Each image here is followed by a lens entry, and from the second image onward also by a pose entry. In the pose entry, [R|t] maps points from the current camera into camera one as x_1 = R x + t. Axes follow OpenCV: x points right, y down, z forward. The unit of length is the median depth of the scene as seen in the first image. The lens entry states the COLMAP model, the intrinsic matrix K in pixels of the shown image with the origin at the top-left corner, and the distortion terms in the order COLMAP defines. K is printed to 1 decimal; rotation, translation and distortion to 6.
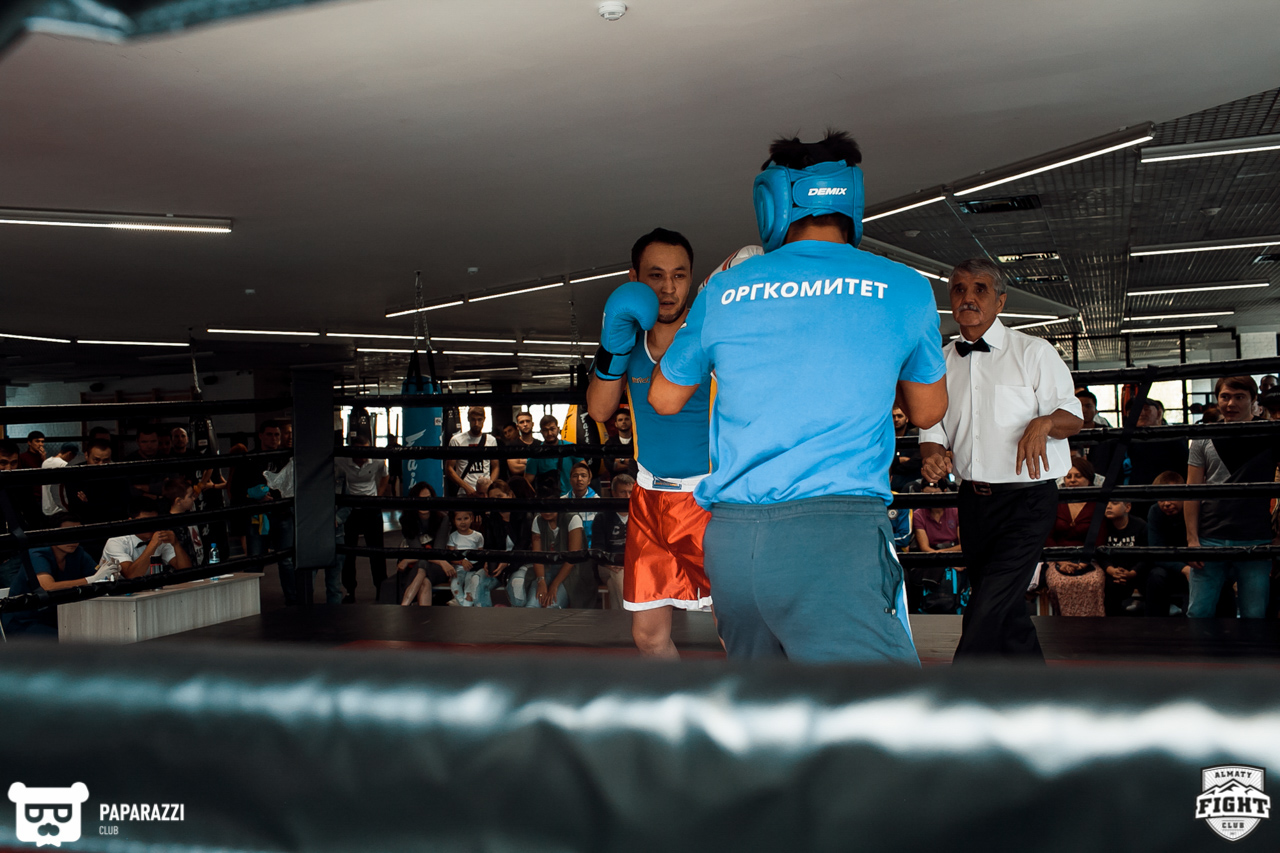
lens RADIAL K [[1219.4, 0, 640.0], [0, 1219.4, 426.5], [0, 0, 1]] dist [-0.107719, 0.124726]
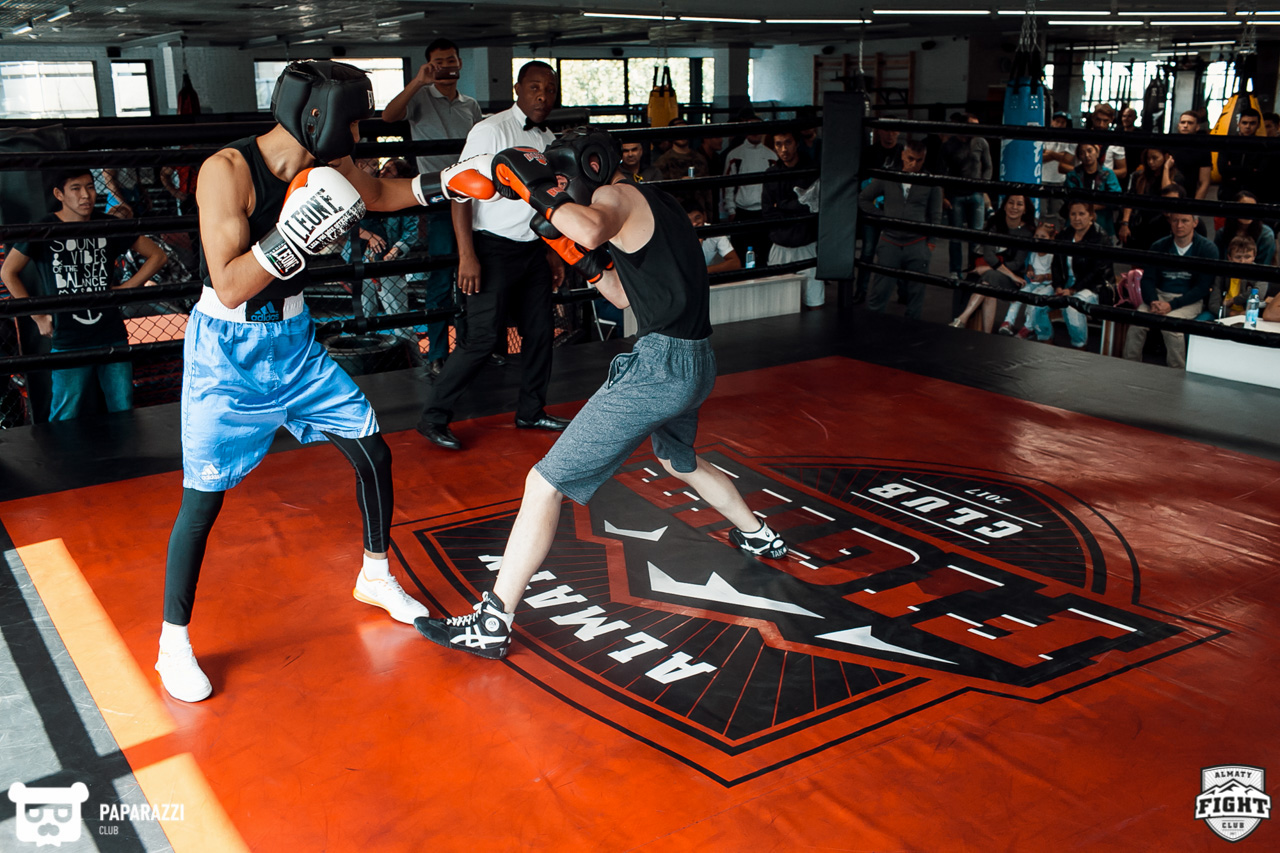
lens RADIAL K [[1219.4, 0, 640.0], [0, 1219.4, 426.5], [0, 0, 1]] dist [-0.107719, 0.124726]
pose [[0.811144, 0.174170, -0.558310, 0.188833], [-0.008199, 0.957920, 0.286919, -0.058188], [0.584789, -0.228155, 0.778439, 0.018946]]
